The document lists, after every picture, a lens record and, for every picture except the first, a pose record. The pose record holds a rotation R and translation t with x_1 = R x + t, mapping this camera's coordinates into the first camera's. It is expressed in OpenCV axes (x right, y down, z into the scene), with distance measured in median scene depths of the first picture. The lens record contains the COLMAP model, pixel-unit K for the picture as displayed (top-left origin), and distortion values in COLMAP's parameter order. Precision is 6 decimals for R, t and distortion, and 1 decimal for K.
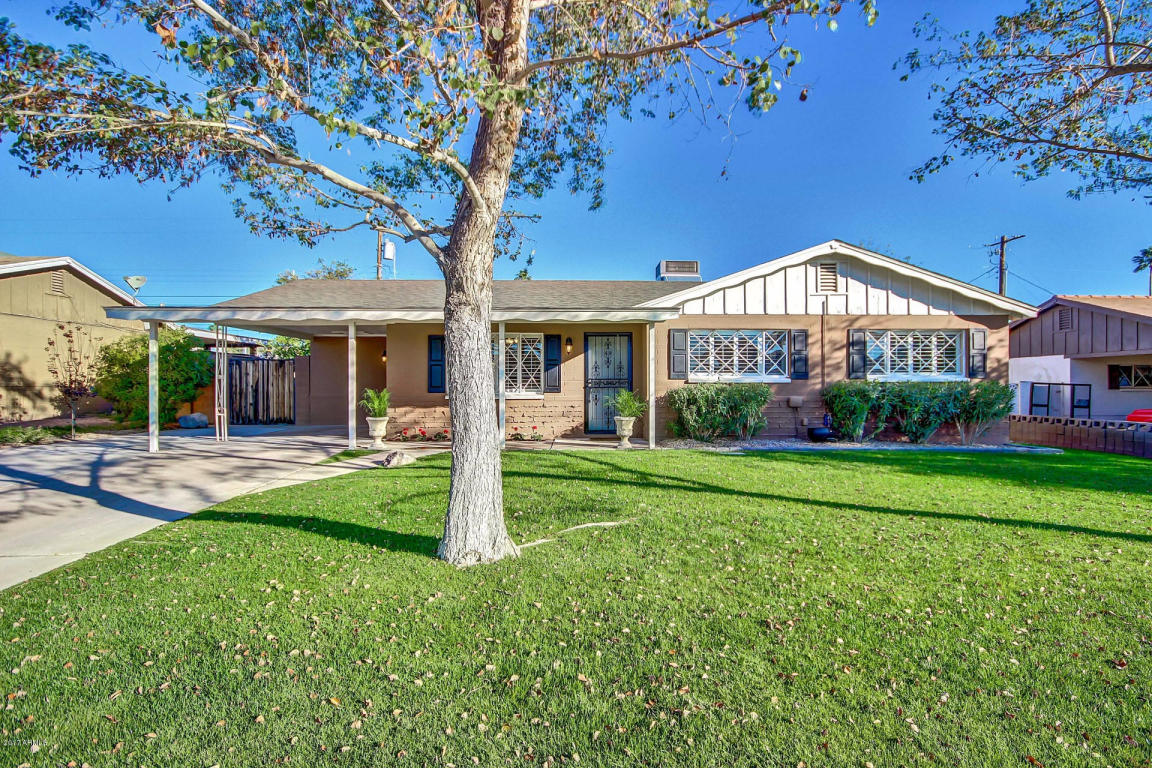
lens RADIAL K [[547.2, 0, 573.4], [0, 547.2, 375.5], [0, 0, 1]] dist [0.000189, -0.000756]
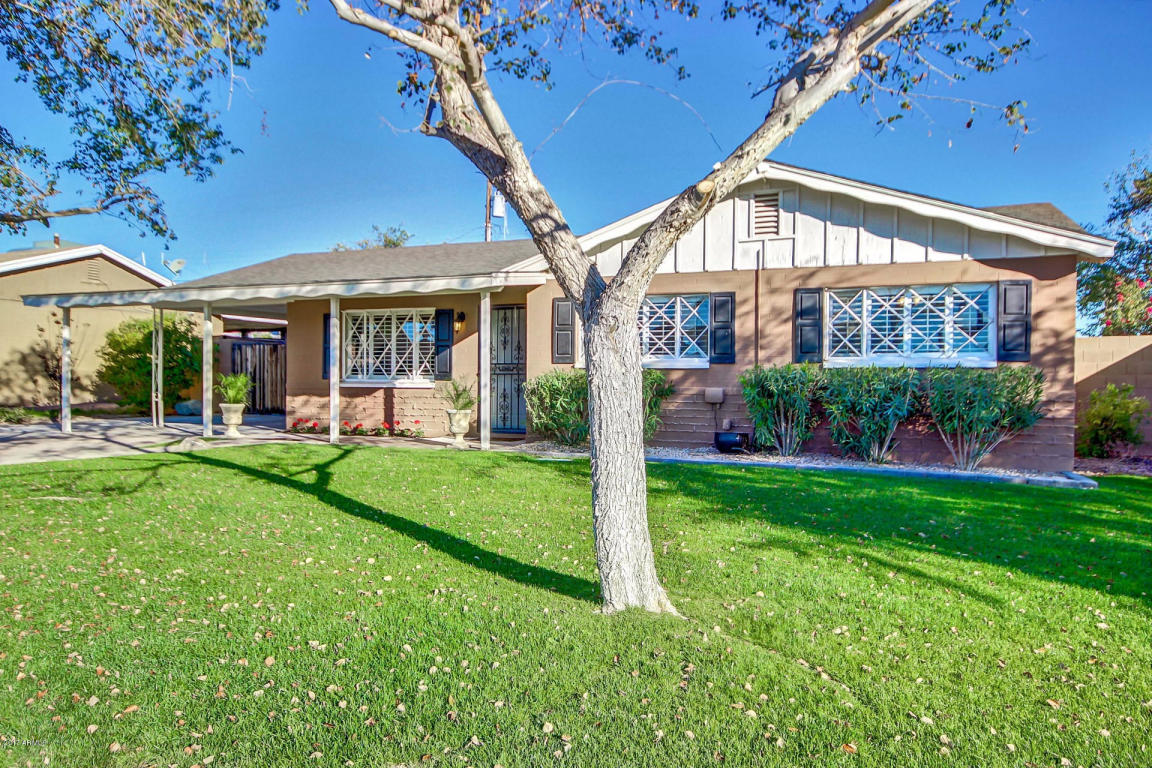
lens RADIAL K [[774.3, 0, 580.0], [0, 774.3, 393.7], [0, 0, 1]] dist [0.002143, -0.002434]
pose [[0.920836, 0.015378, -0.389647, 0.629020], [-0.001877, 0.999385, 0.035008, 0.010524], [0.389946, -0.031505, 0.920299, 0.016068]]
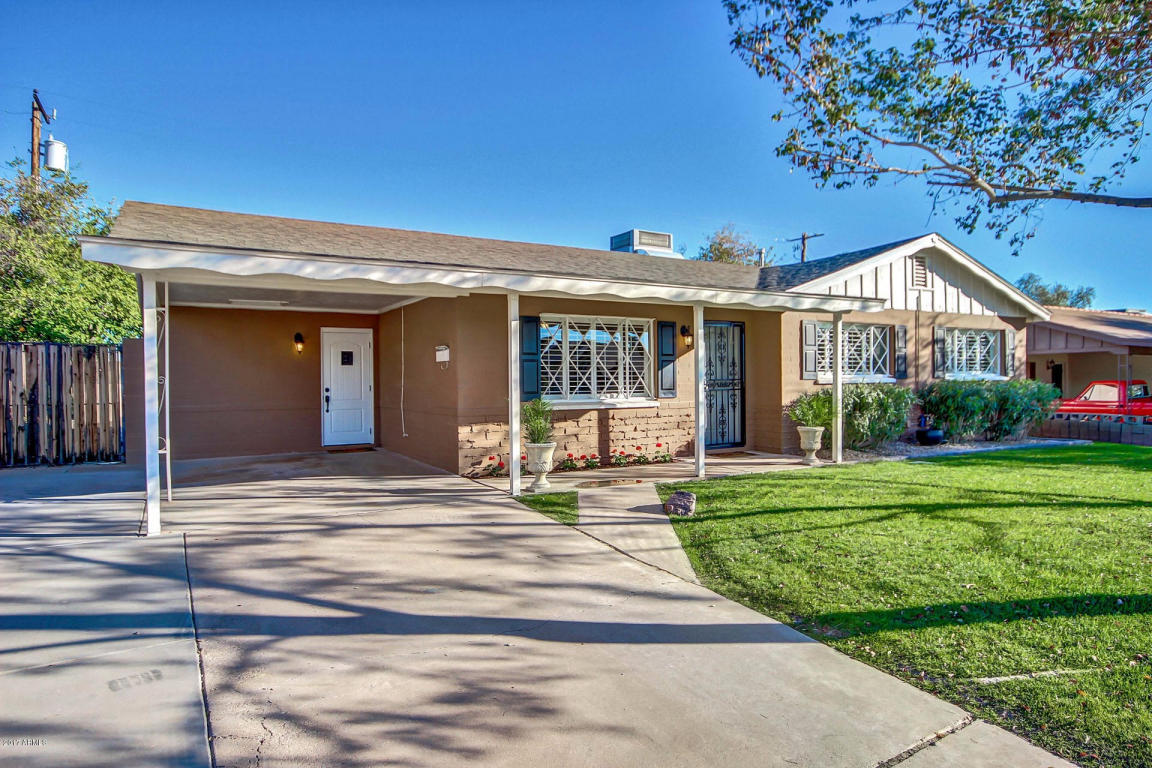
lens RADIAL K [[700.6, 0, 573.5], [0, 700.6, 376.2], [0, 0, 1]] dist [-0.001306, 0.000011]
pose [[0.873079, -0.003711, 0.487566, -0.654976], [-0.002670, 0.999920, 0.012393, -0.010549], [-0.487572, -0.012122, 0.872998, 0.227368]]
